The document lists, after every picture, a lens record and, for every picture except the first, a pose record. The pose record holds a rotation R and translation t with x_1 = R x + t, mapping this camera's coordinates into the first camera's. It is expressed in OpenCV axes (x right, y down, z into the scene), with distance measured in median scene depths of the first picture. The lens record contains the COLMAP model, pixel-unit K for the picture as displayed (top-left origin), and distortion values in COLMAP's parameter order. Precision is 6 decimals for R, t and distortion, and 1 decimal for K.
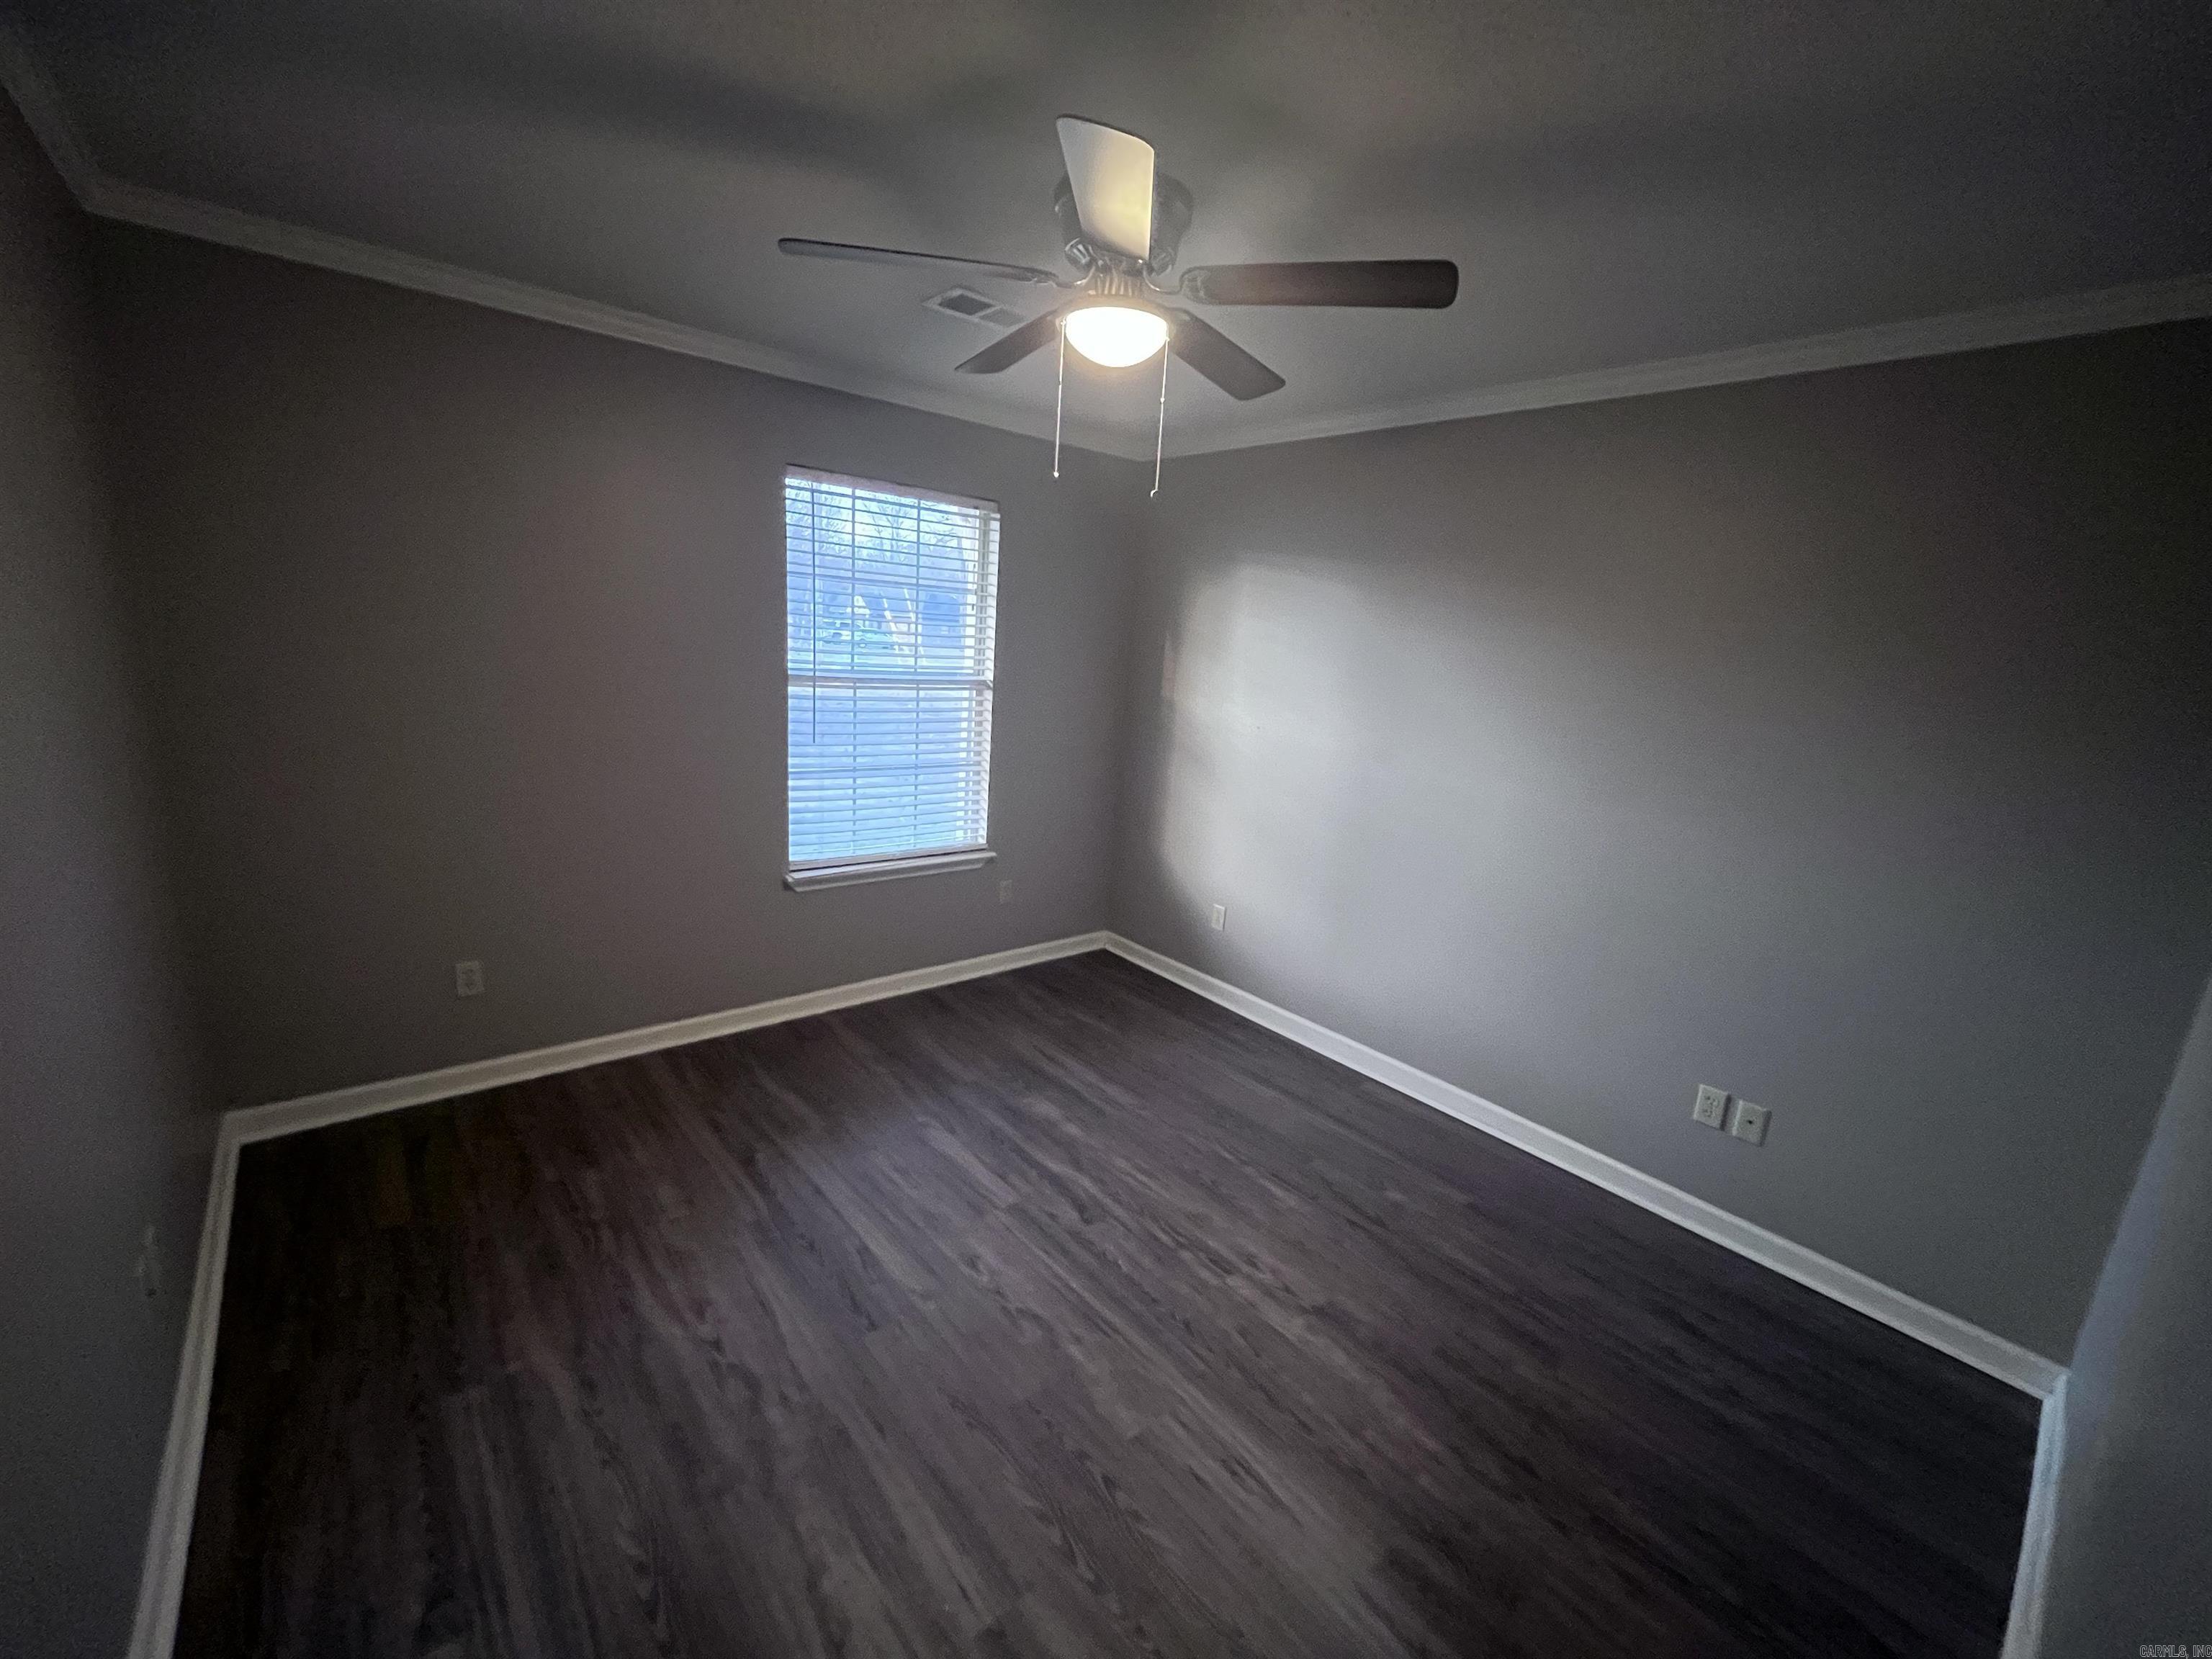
lens RADIAL K [[889.7, 0, 1104.7], [0, 889.7, 834.8], [0, 0, 1]] dist [-0.007653, -0.000424]
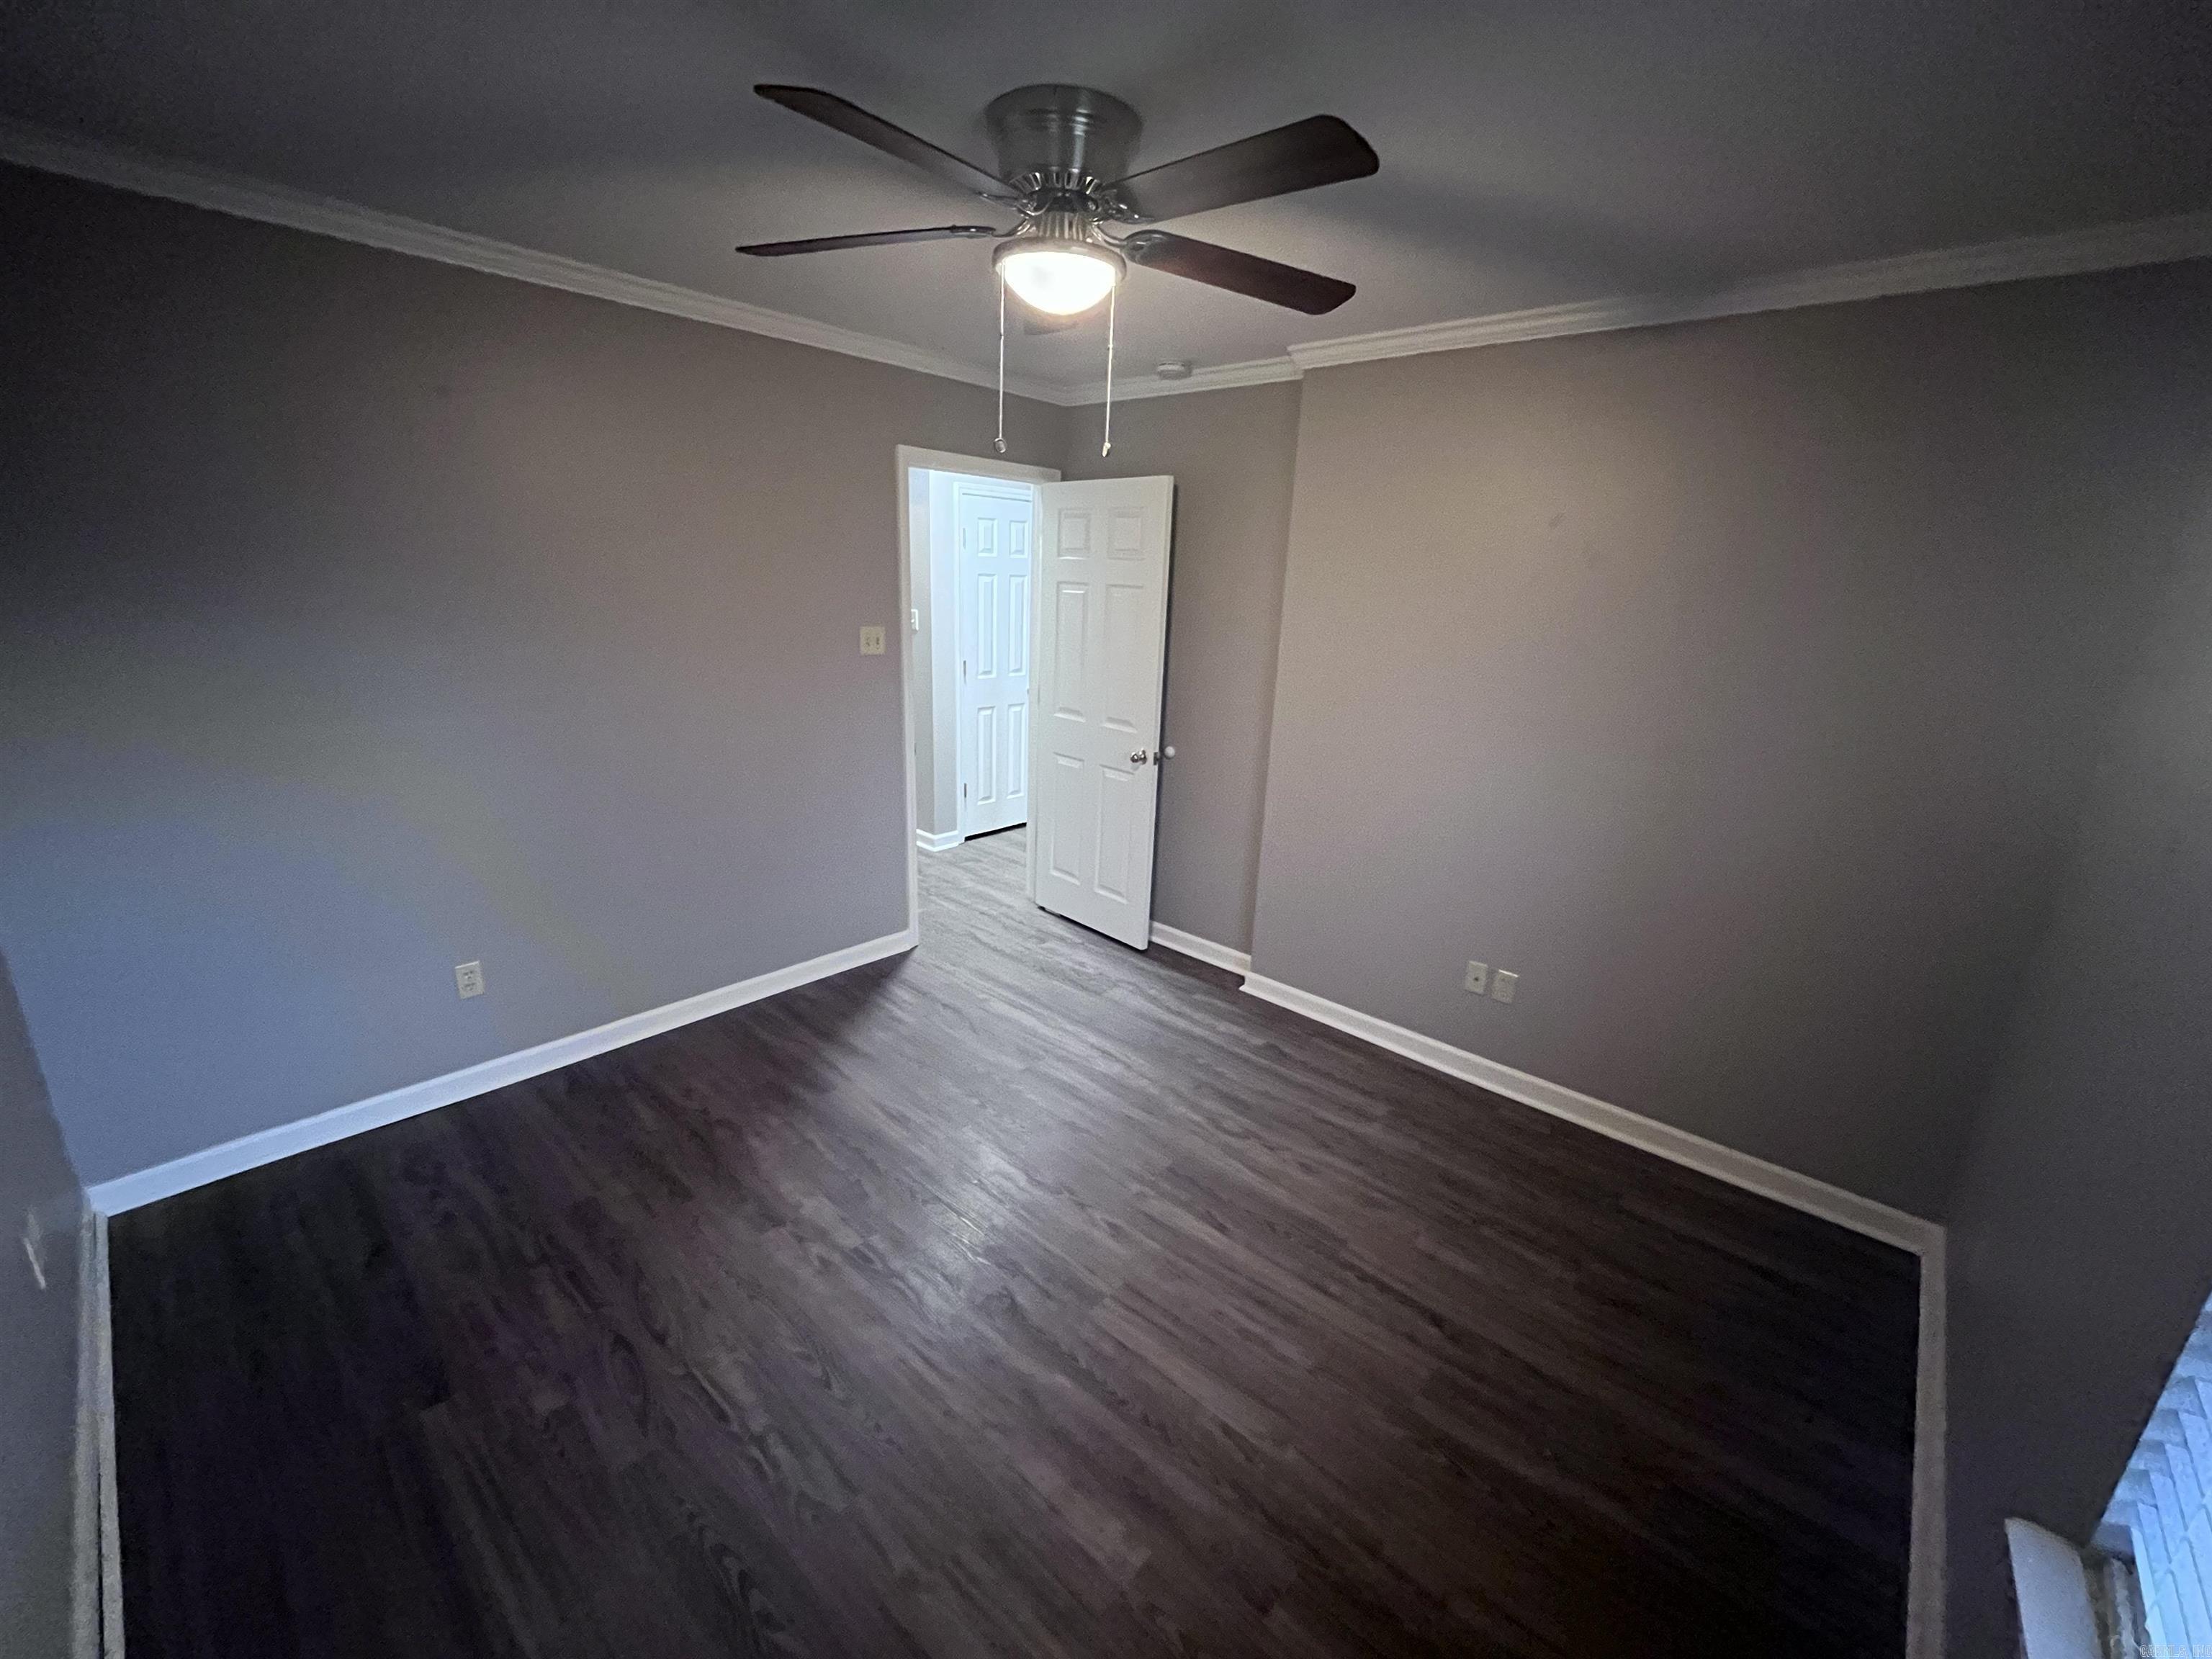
lens RADIAL K [[889.7, 0, 1104.7], [0, 889.7, 834.8], [0, 0, 1]] dist [-0.007653, -0.000424]
pose [[-0.985379, -0.072158, -0.154340, 0.055507], [-0.138297, 0.867836, 0.477216, -0.410389], [0.099507, 0.491584, -0.865126, 1.684900]]
